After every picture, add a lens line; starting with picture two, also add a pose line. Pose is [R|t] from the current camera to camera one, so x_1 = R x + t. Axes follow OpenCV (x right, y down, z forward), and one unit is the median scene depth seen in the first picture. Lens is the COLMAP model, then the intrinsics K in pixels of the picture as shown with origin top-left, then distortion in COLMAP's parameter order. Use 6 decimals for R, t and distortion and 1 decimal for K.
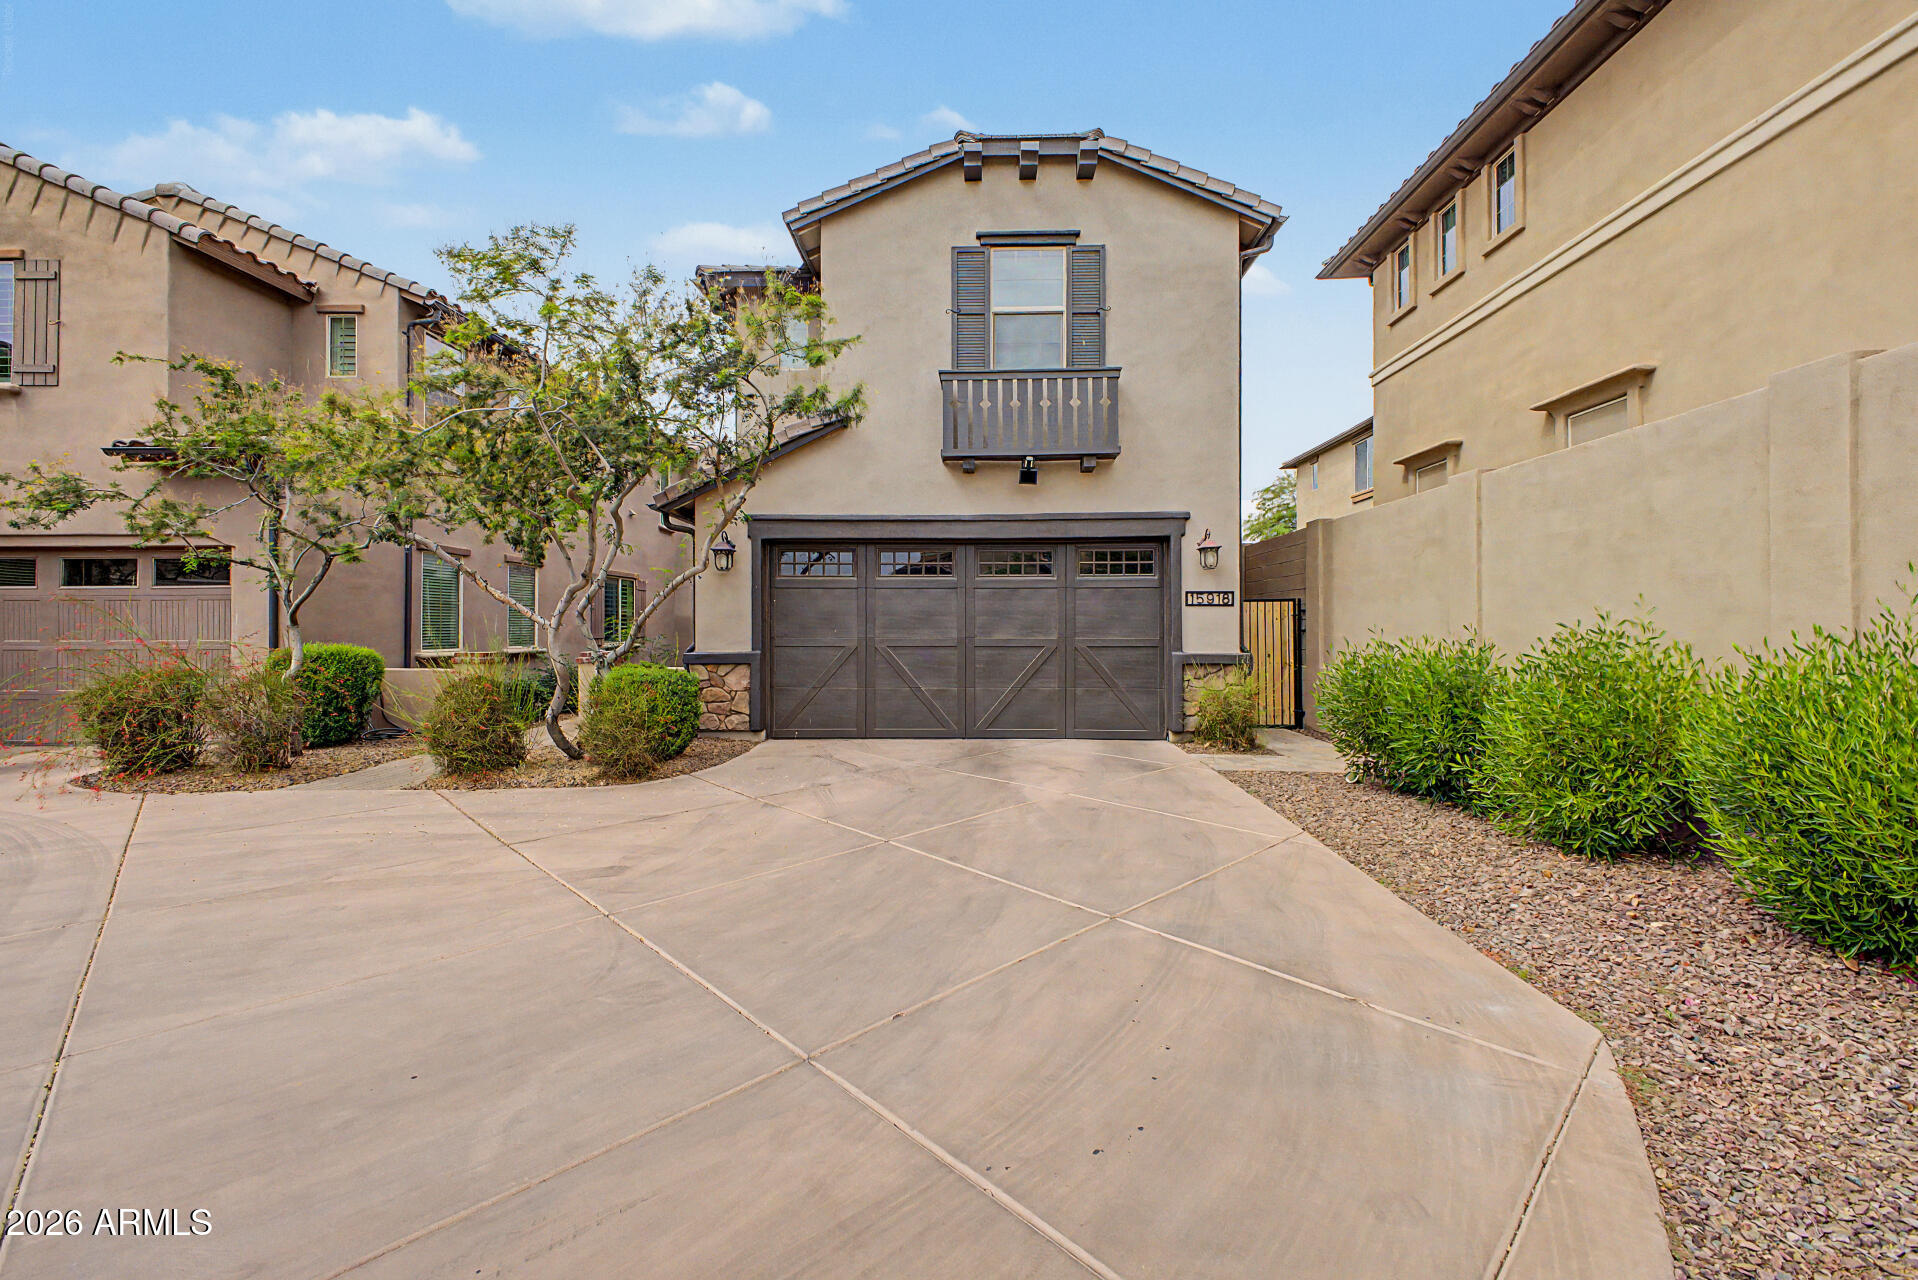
lens RADIAL K [[760.7, 0, 971.2], [0, 760.7, 626.8], [0, 0, 1]] dist [0.009848, -0.002058]
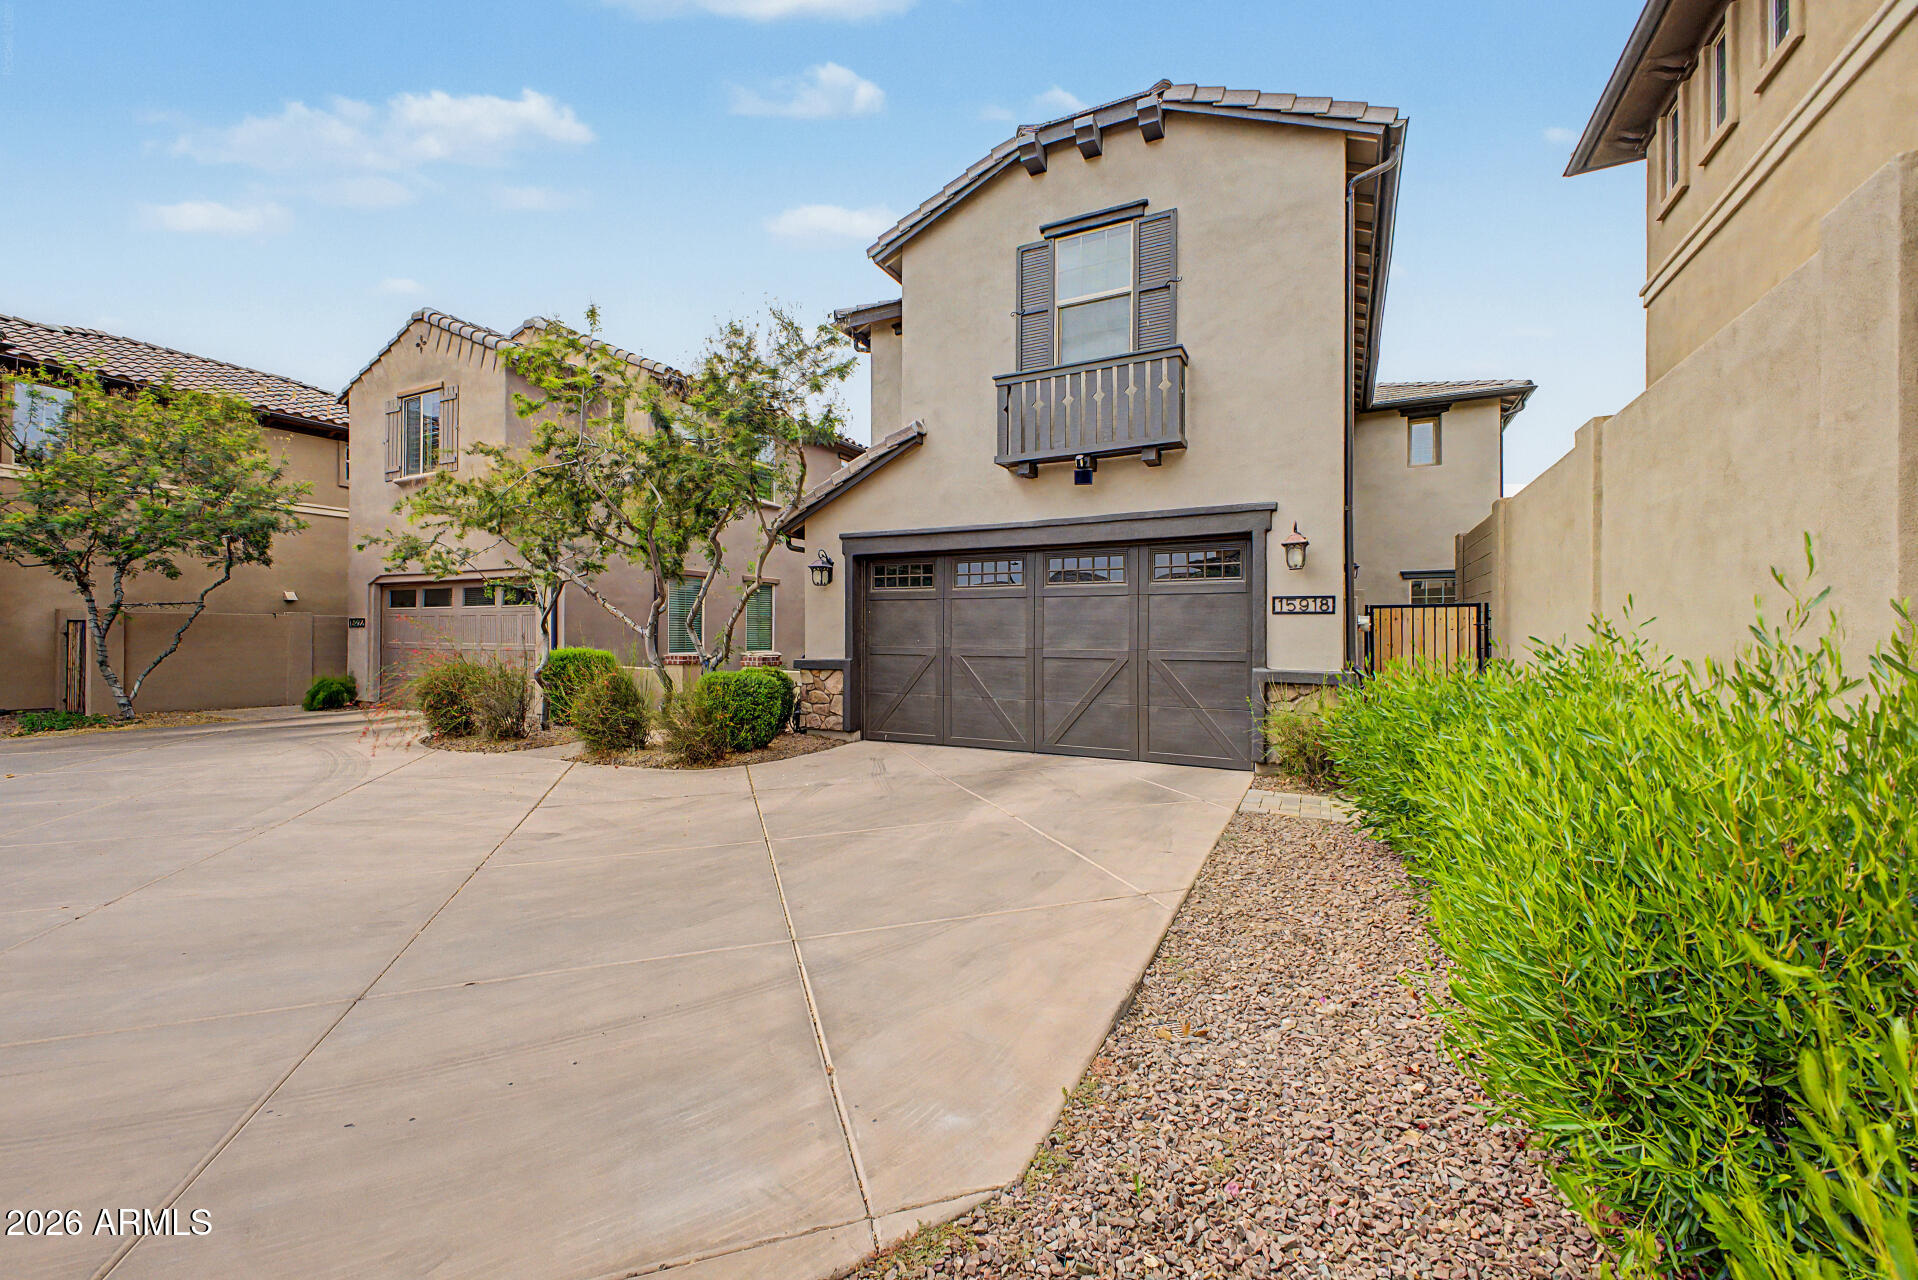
lens RADIAL K [[760.7, 0, 967.1], [0, 760.7, 637.2], [0, 0, 1]] dist [0.009848, -0.002058]
pose [[0.905677, 0.005558, -0.423932, 0.333310], [-0.003828, 0.999981, 0.004932, -0.004458], [0.423951, -0.002845, 0.905681, 0.089674]]
